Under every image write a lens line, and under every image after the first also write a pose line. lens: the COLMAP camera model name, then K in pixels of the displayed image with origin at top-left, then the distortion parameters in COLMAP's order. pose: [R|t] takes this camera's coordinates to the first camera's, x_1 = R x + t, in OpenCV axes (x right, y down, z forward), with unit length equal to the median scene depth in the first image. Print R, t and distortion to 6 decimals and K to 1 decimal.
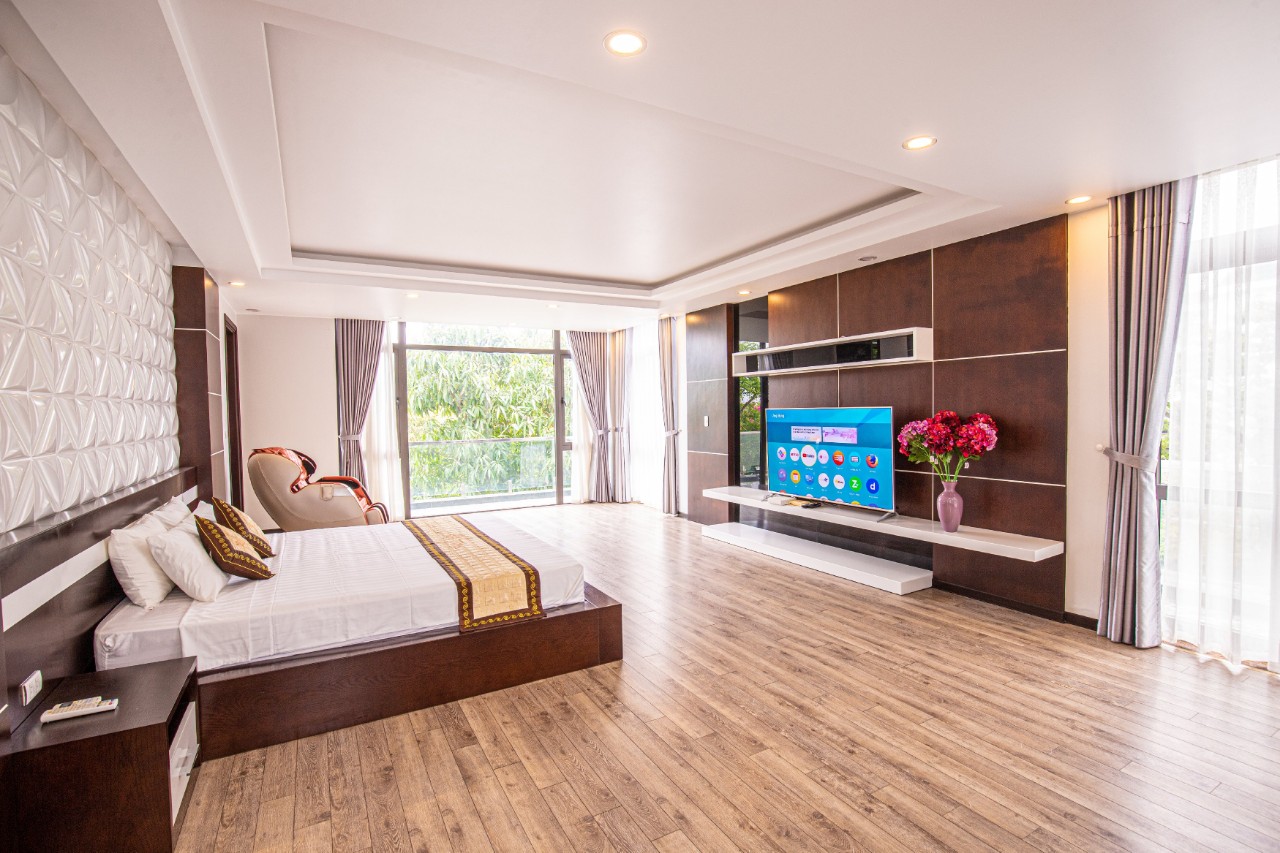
lens RADIAL K [[586.7, 0, 640.6], [0, 586.7, 423.5], [0, 0, 1]] dist [-0.026320, -0.000411]
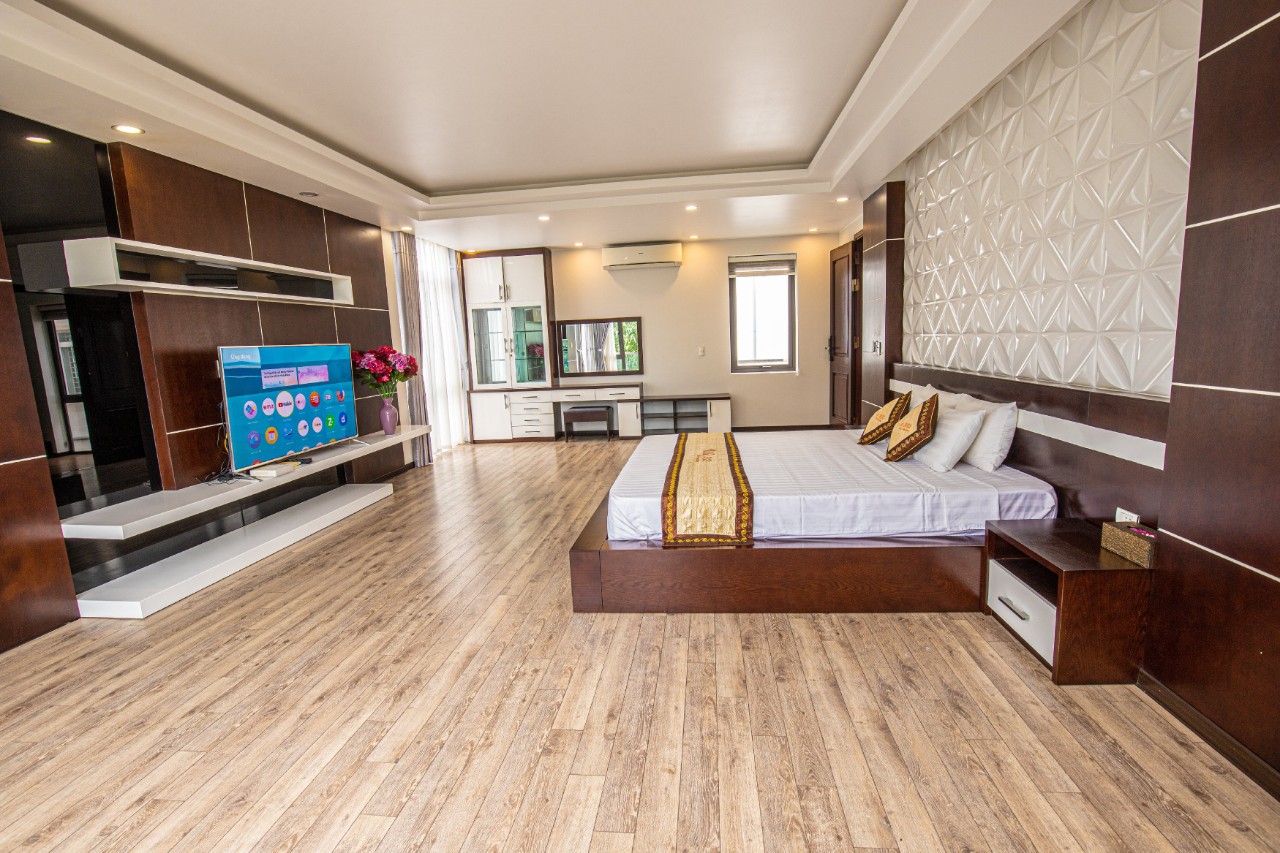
lens RADIAL K [[586.7, 0, 640.6], [0, 586.7, 423.5], [0, 0, 1]] dist [-0.026320, -0.000411]
pose [[-0.805158, -0.037047, 0.591902, -0.609439], [0.065659, 0.986343, 0.151050, -0.008251], [-0.589414, 0.160483, -0.791730, 1.392830]]
